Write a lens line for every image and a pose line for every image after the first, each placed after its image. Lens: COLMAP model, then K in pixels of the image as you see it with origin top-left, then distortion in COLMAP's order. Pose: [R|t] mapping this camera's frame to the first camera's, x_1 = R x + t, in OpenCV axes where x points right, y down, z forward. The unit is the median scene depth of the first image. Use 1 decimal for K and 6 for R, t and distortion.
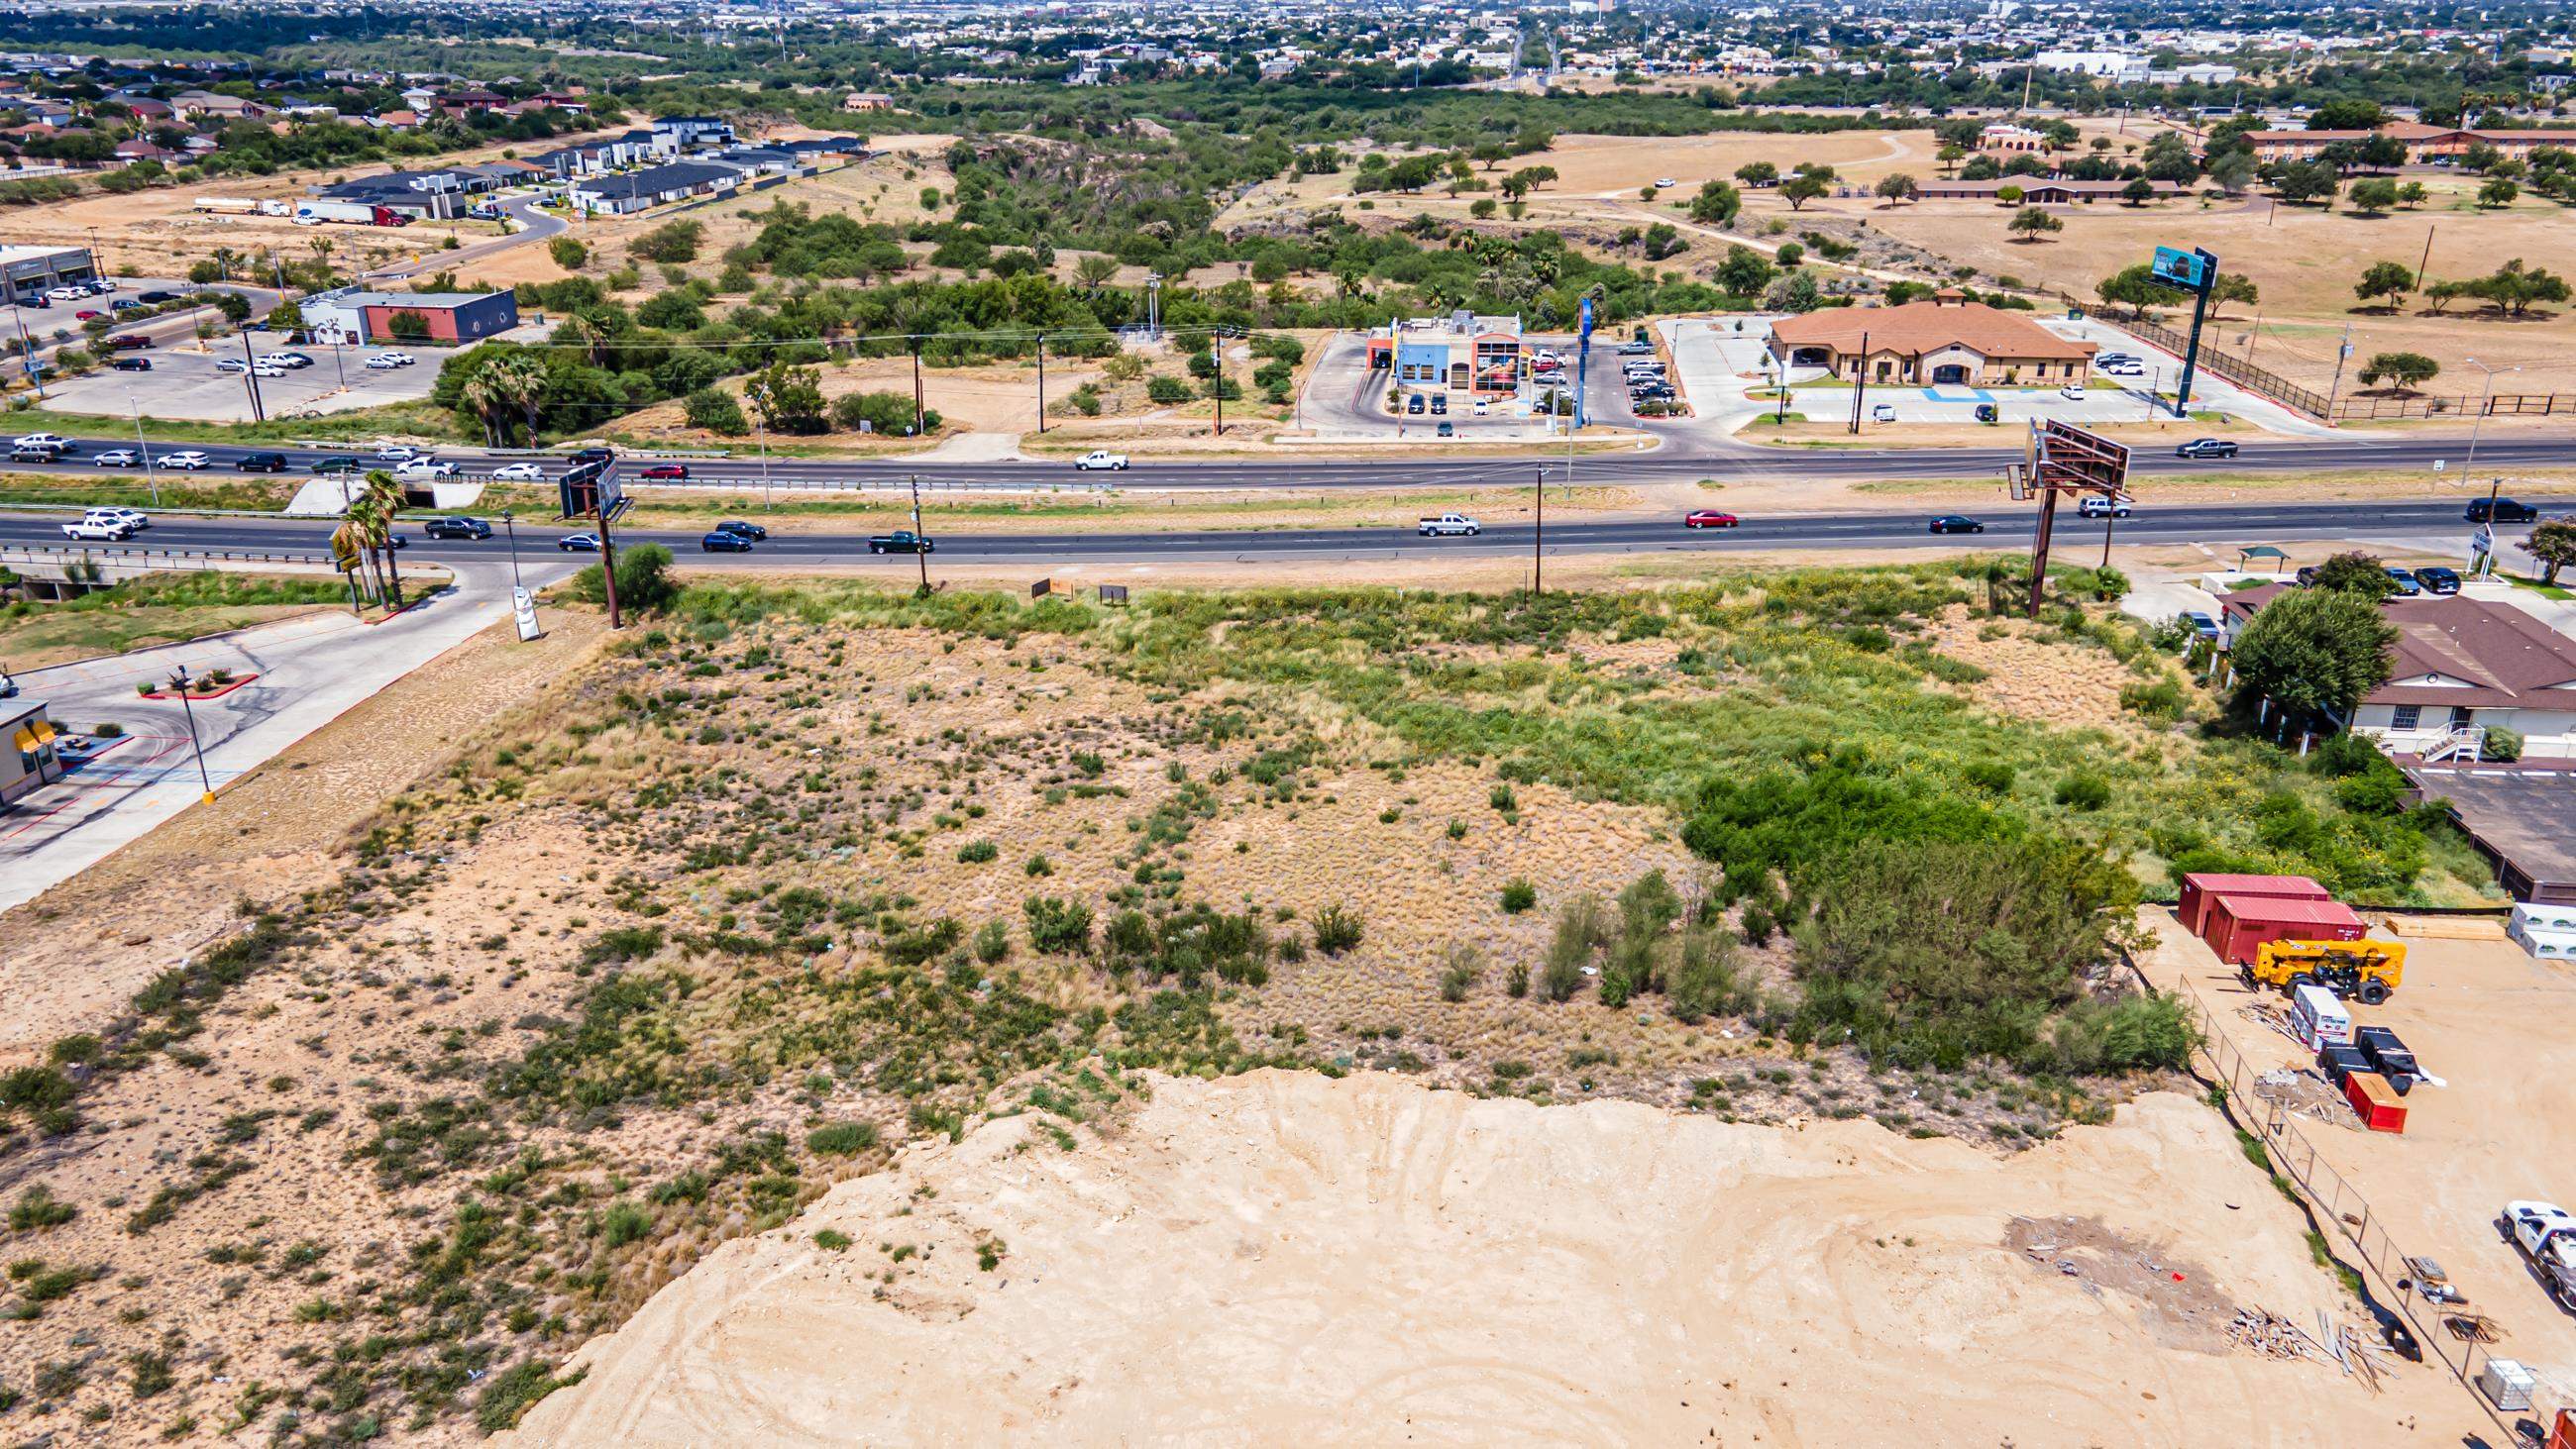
lens RADIAL K [[1880.9, 0, 1279.1], [0, 1880.9, 719.3], [0, 0, 1]] dist [0.030402, 0.027723]
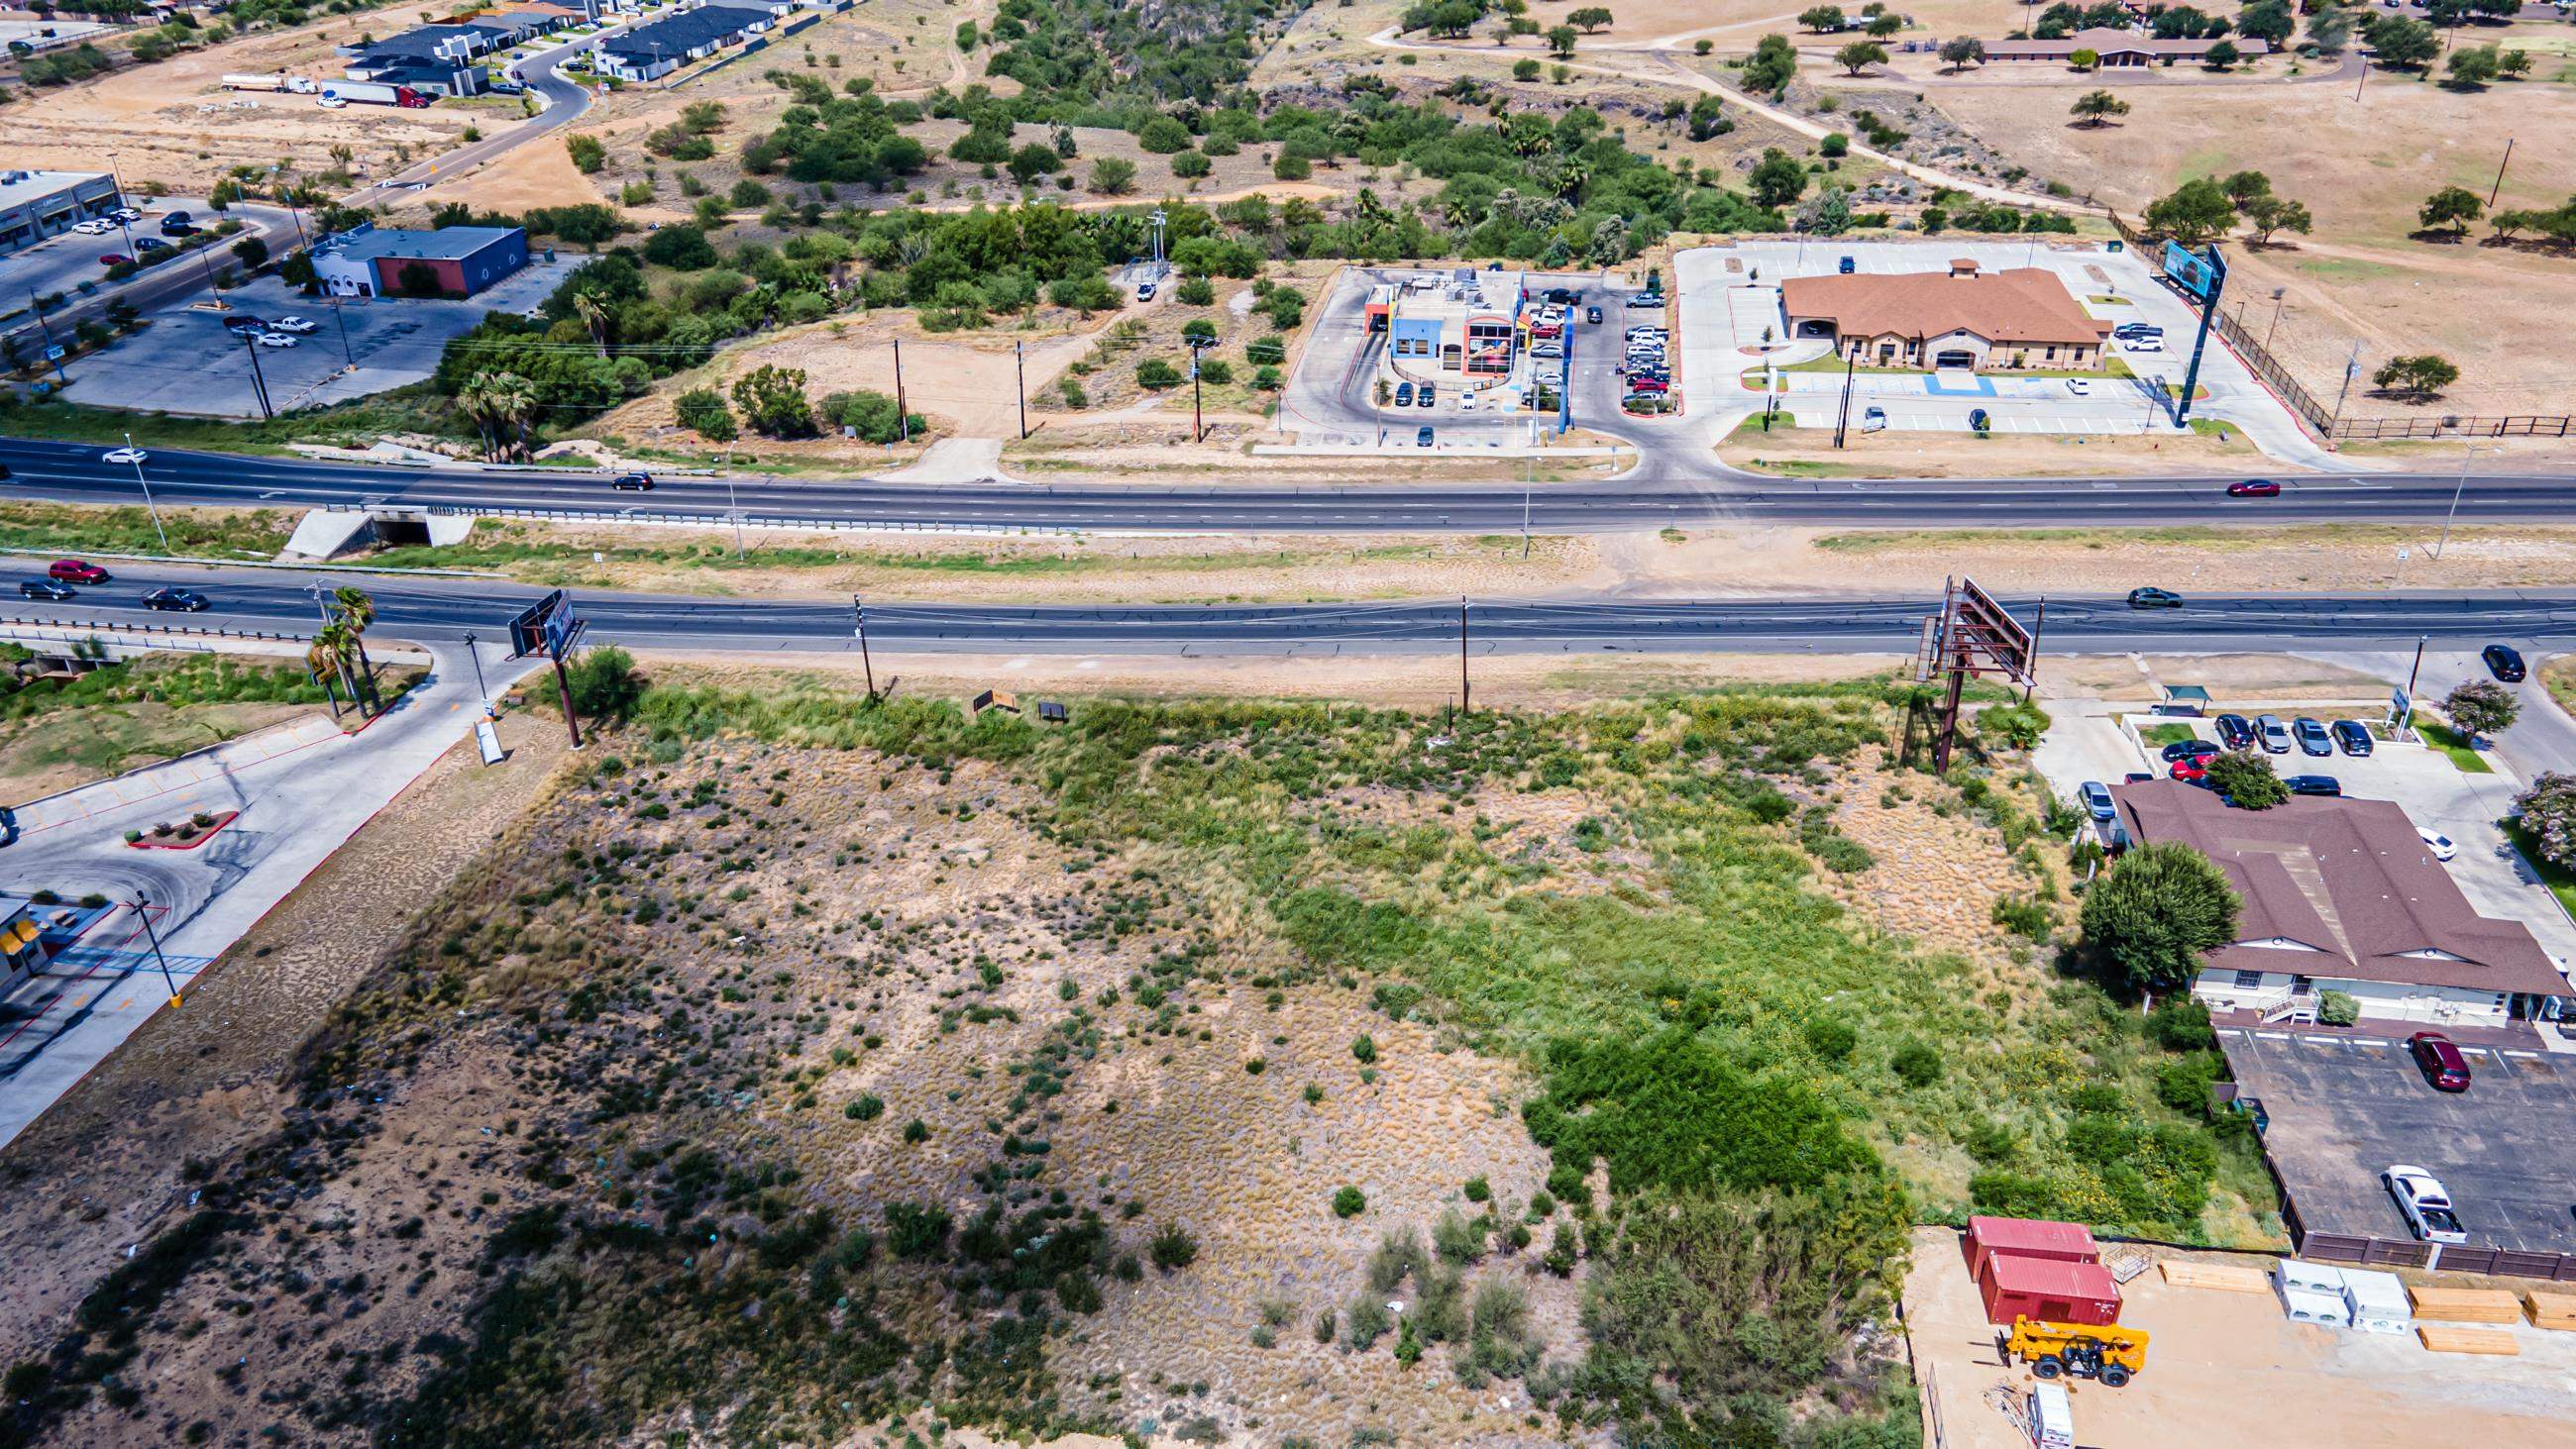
lens RADIAL K [[1880.9, 0, 1280.7], [0, 1880.9, 719.5], [0, 0, 1]] dist [0.030402, 0.027723]
pose [[0.998834, 0.010857, -0.047031, 0.097164], [-0.004215, 0.990271, 0.139091, -0.232906], [0.048084, -0.138731, 0.989162, -0.016168]]
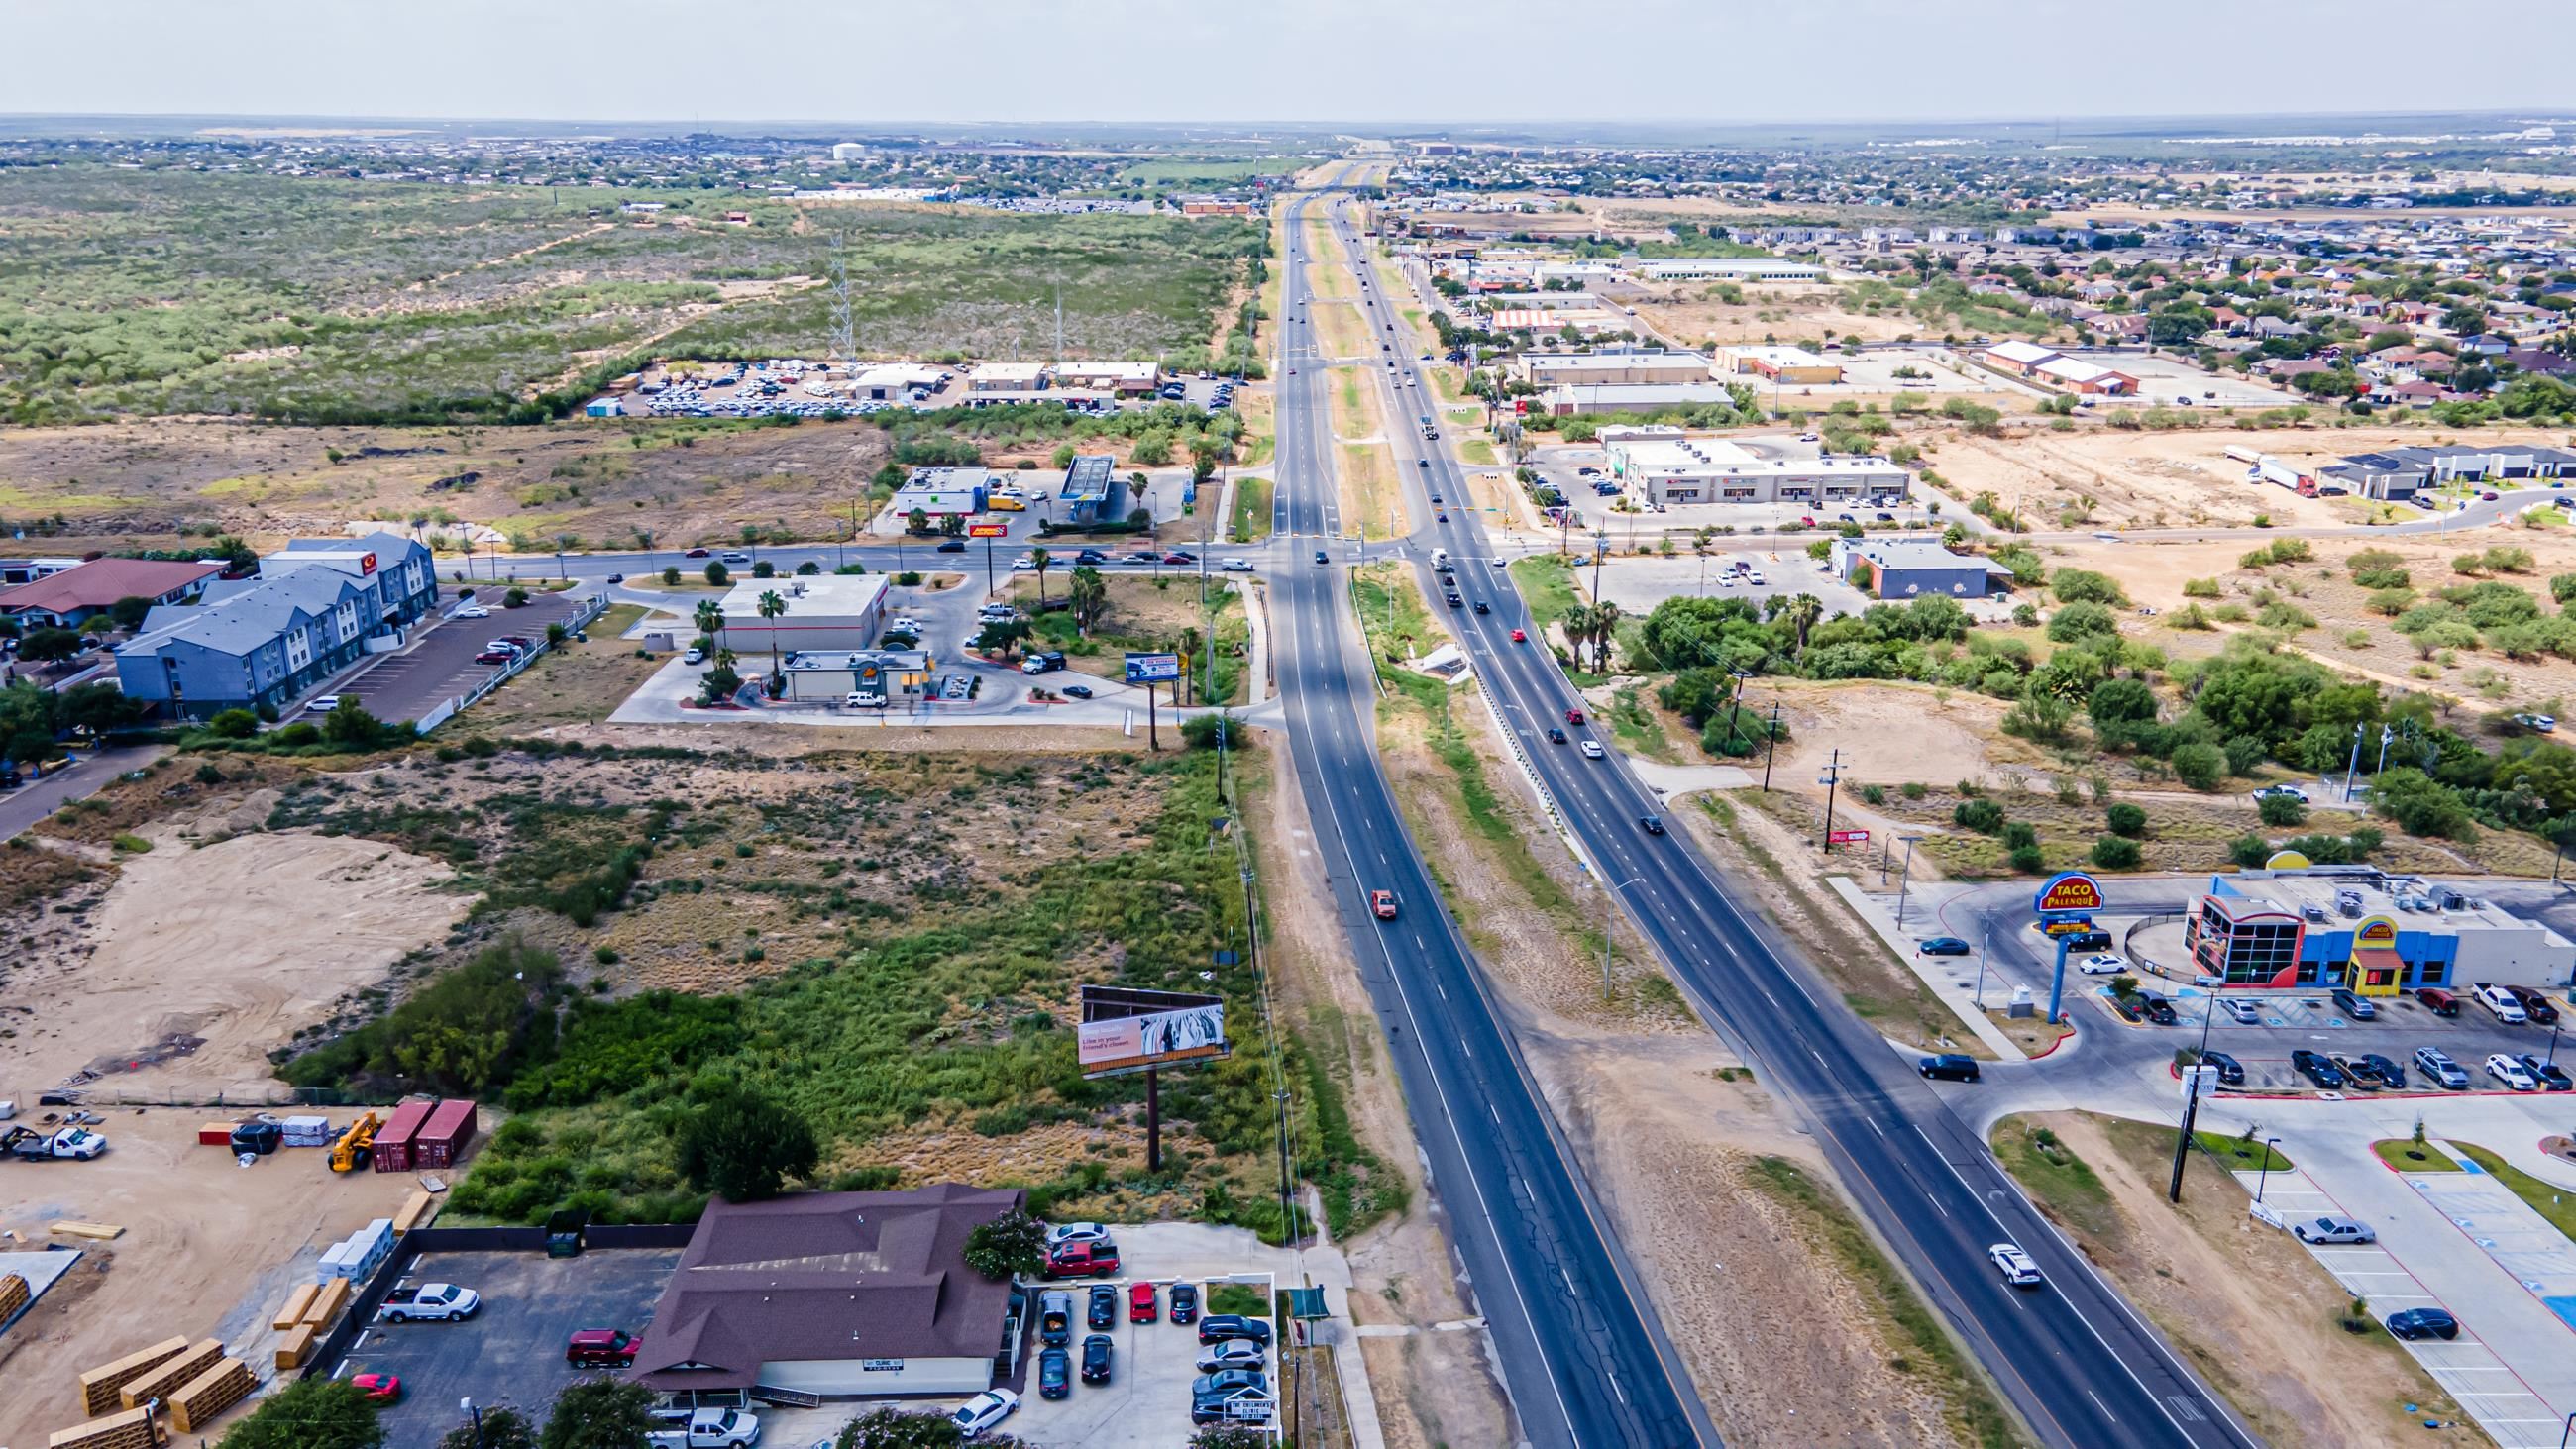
lens RADIAL K [[1880.9, 0, 1287.8], [0, 1880.9, 724.9], [0, 0, 1]] dist [0.030402, 0.027723]
pose [[0.133604, 0.304052, -0.943240, 1.341293], [-0.355769, 0.903045, 0.240703, -0.560052], [0.924975, 0.303416, 0.228823, 0.805259]]
